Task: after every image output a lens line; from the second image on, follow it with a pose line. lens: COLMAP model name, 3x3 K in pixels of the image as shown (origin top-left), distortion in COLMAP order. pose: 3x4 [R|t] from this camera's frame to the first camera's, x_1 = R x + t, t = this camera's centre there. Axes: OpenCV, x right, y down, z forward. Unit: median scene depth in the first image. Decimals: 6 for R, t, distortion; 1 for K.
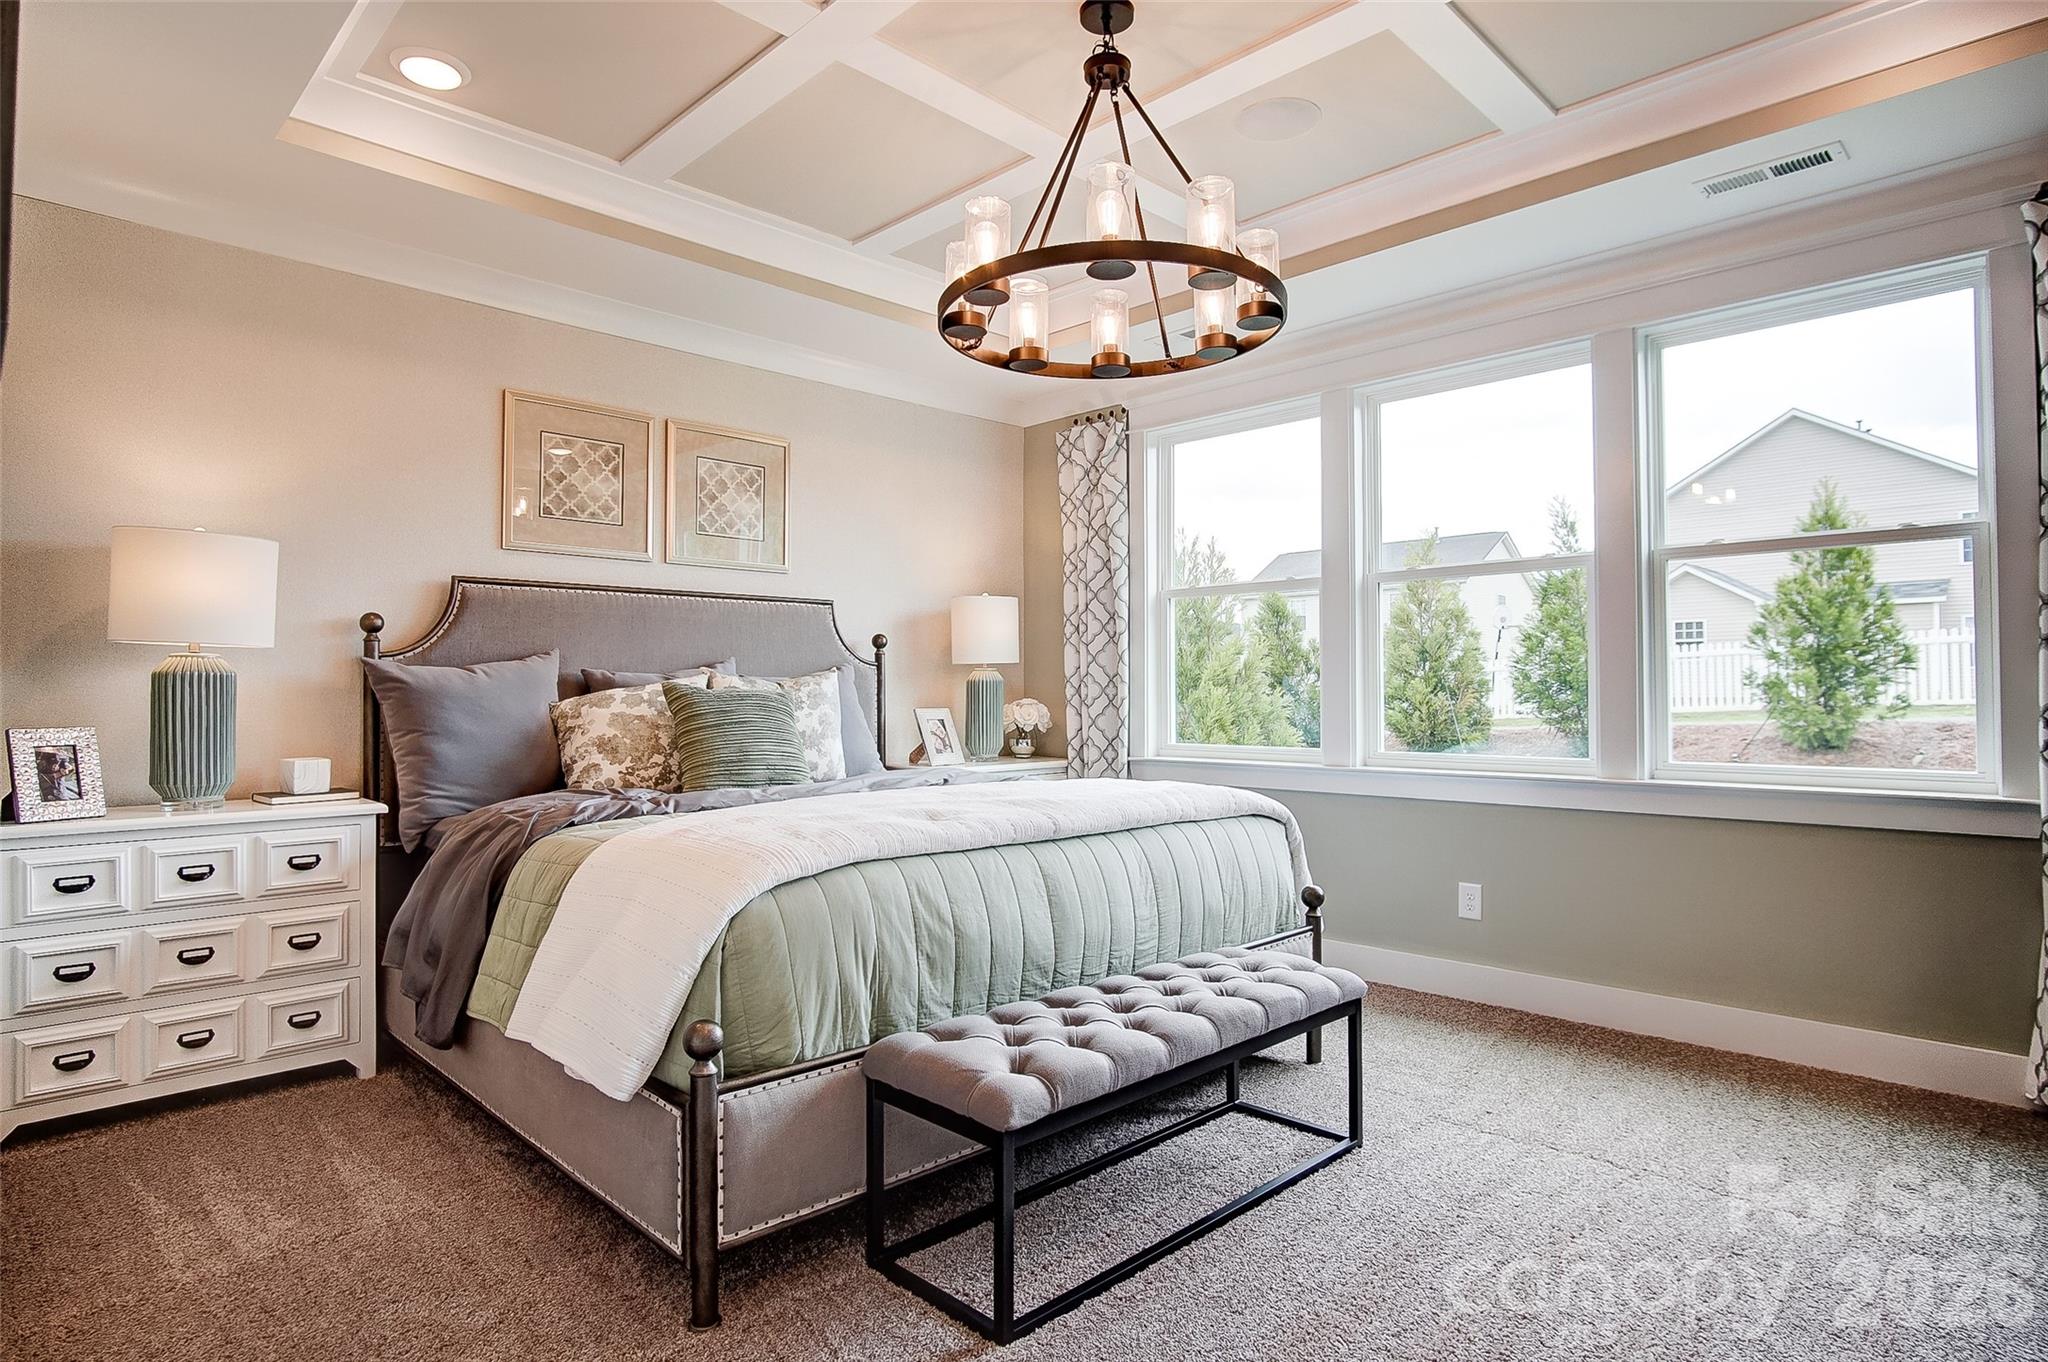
lens RADIAL K [[1124.5, 0, 1033.6], [0, 1124.5, 676.5], [0, 0, 1]] dist [-0.013610, 0.000482]
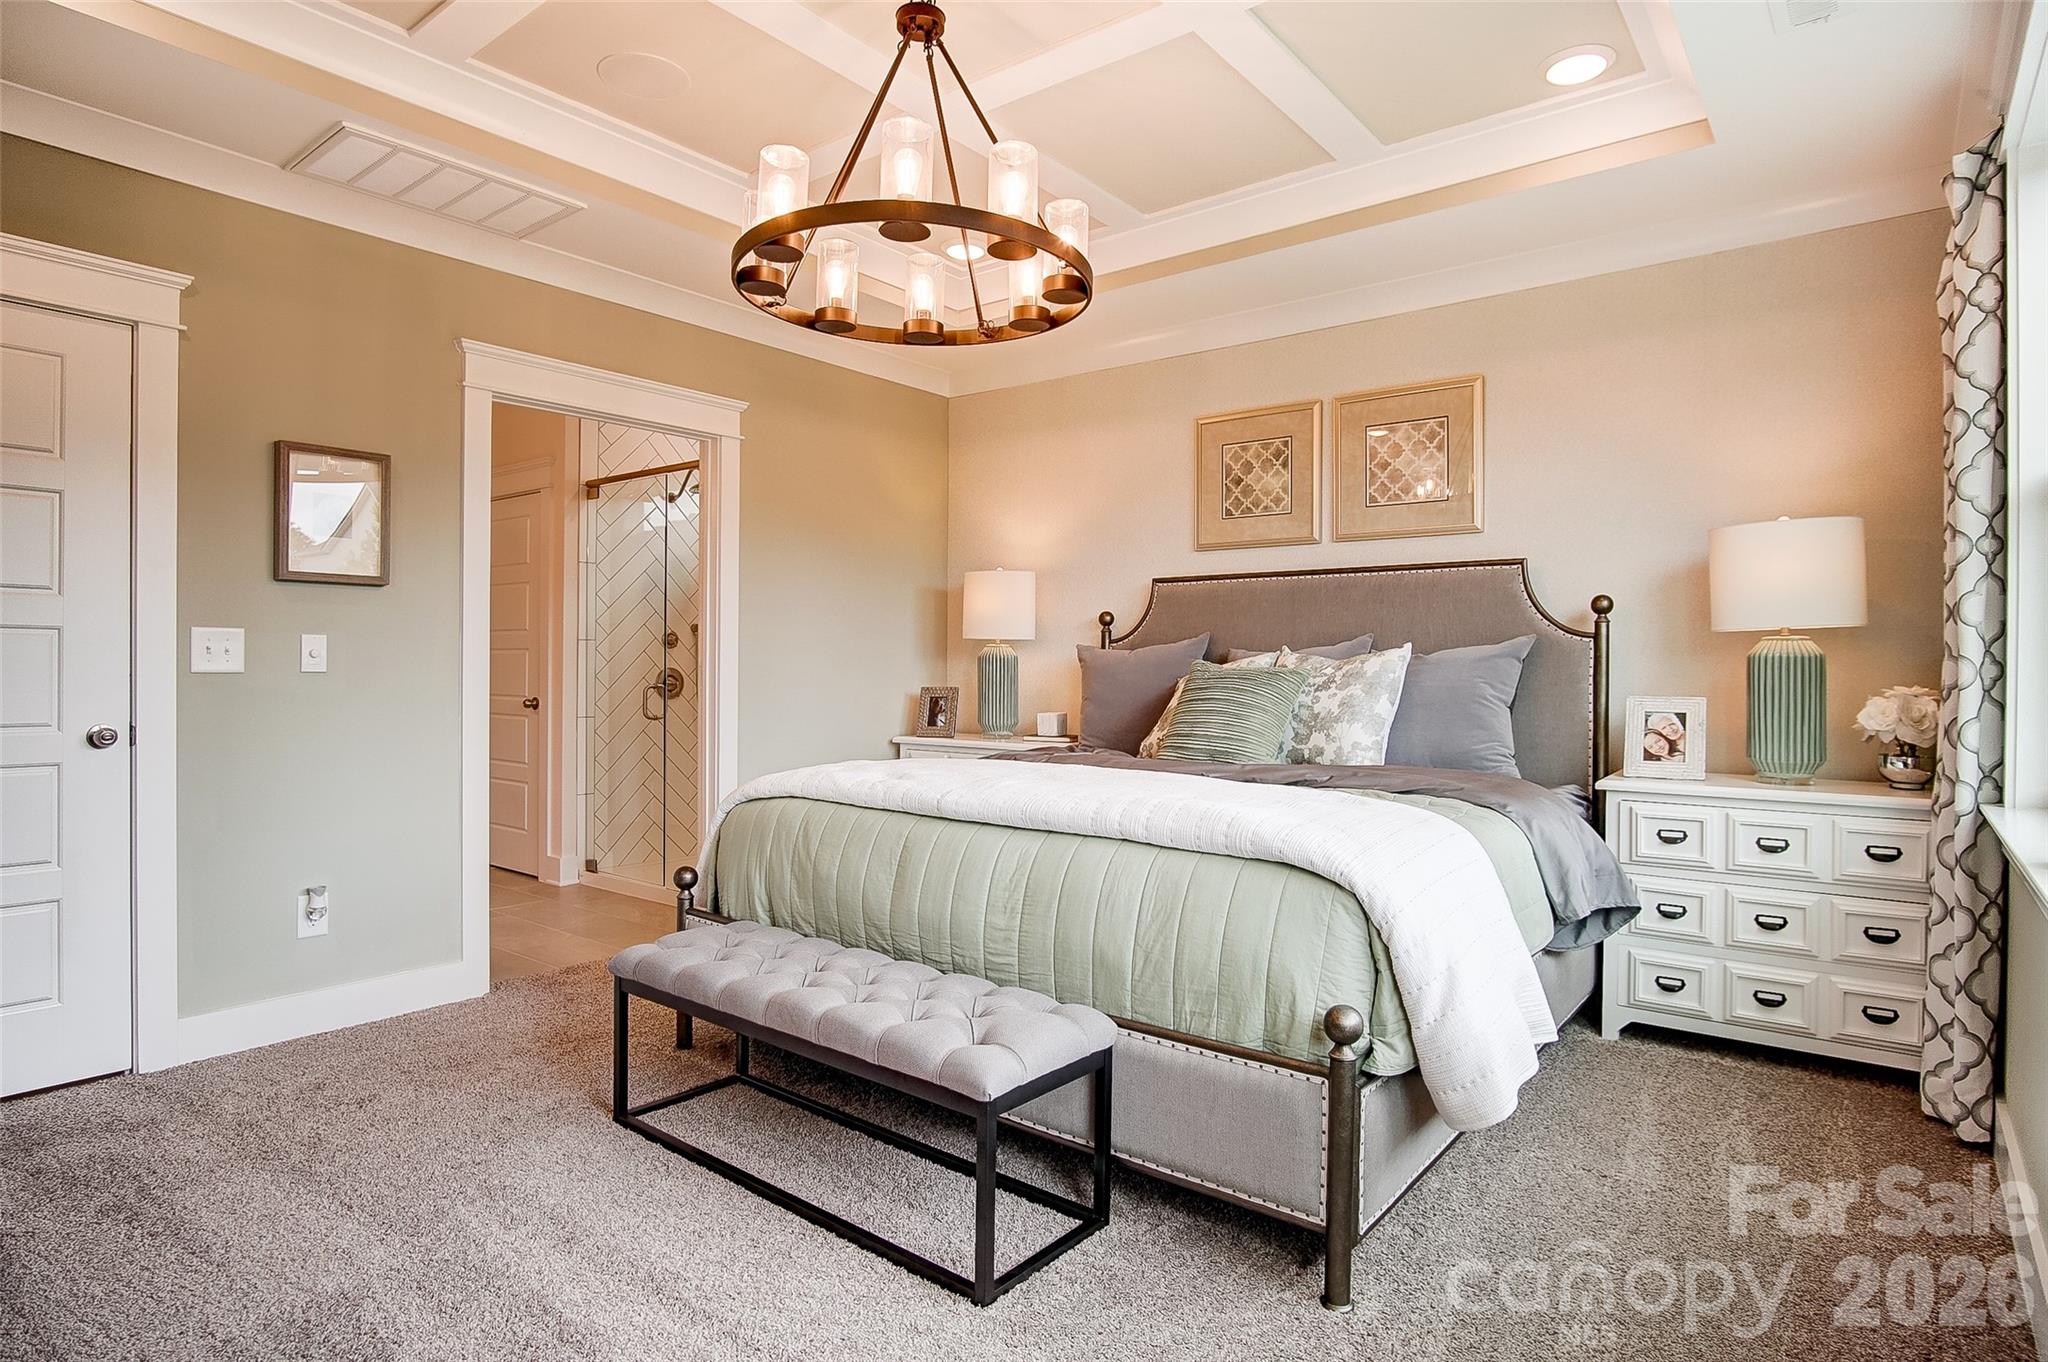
lens RADIAL K [[1079.9, 0, 1034.2], [0, 1079.9, 684.4], [0, 0, 1]] dist [-0.029029, 0.000738]
pose [[0.117556, 0.016519, -0.992929, 0.537200], [0.004255, 0.999844, 0.017138, 0.007780], [0.993057, -0.006239, 0.117467, 0.553612]]
